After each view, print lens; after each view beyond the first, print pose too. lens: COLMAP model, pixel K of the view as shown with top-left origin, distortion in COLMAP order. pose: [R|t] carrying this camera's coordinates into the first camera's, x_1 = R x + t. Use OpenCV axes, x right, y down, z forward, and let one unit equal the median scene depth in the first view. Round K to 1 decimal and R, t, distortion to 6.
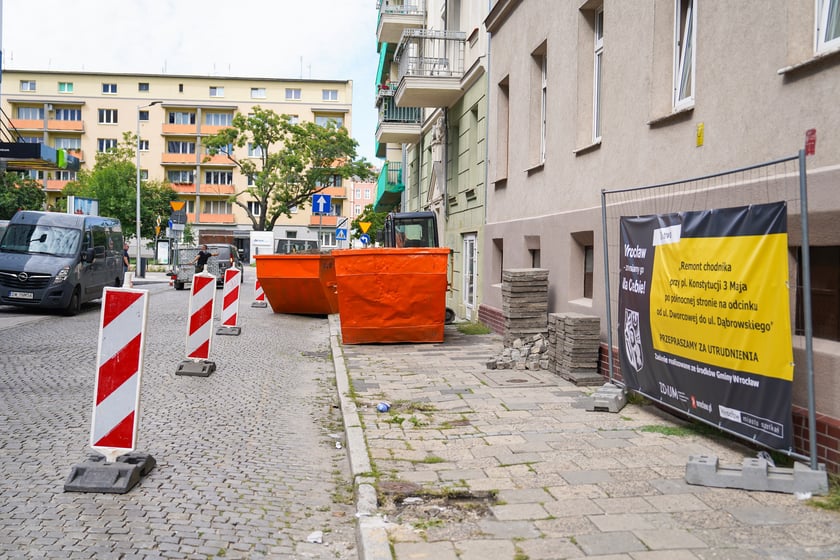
lens RADIAL K [[833.5, 0, 420.0], [0, 833.5, 280.0], [0, 0, 1]] dist [-0.001347, 0.000957]
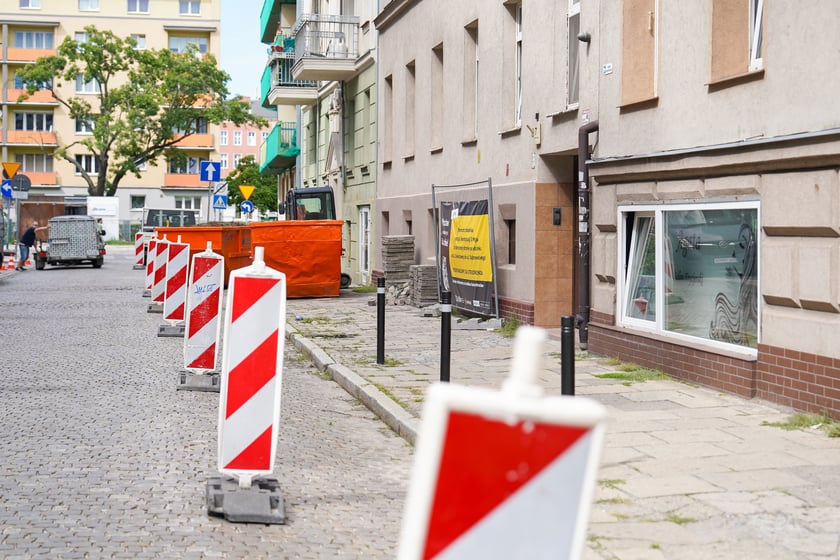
lens RADIAL K [[1264.6, 0, 420.0], [0, 1264.6, 280.0], [0, 0, 1]] dist [0.010338, 0.020668]
pose [[0.996595, -0.012507, 0.081496, -0.000844], [0.011502, 0.999852, 0.012784, 0.004420], [-0.081644, -0.011803, 0.996592, -0.140371]]
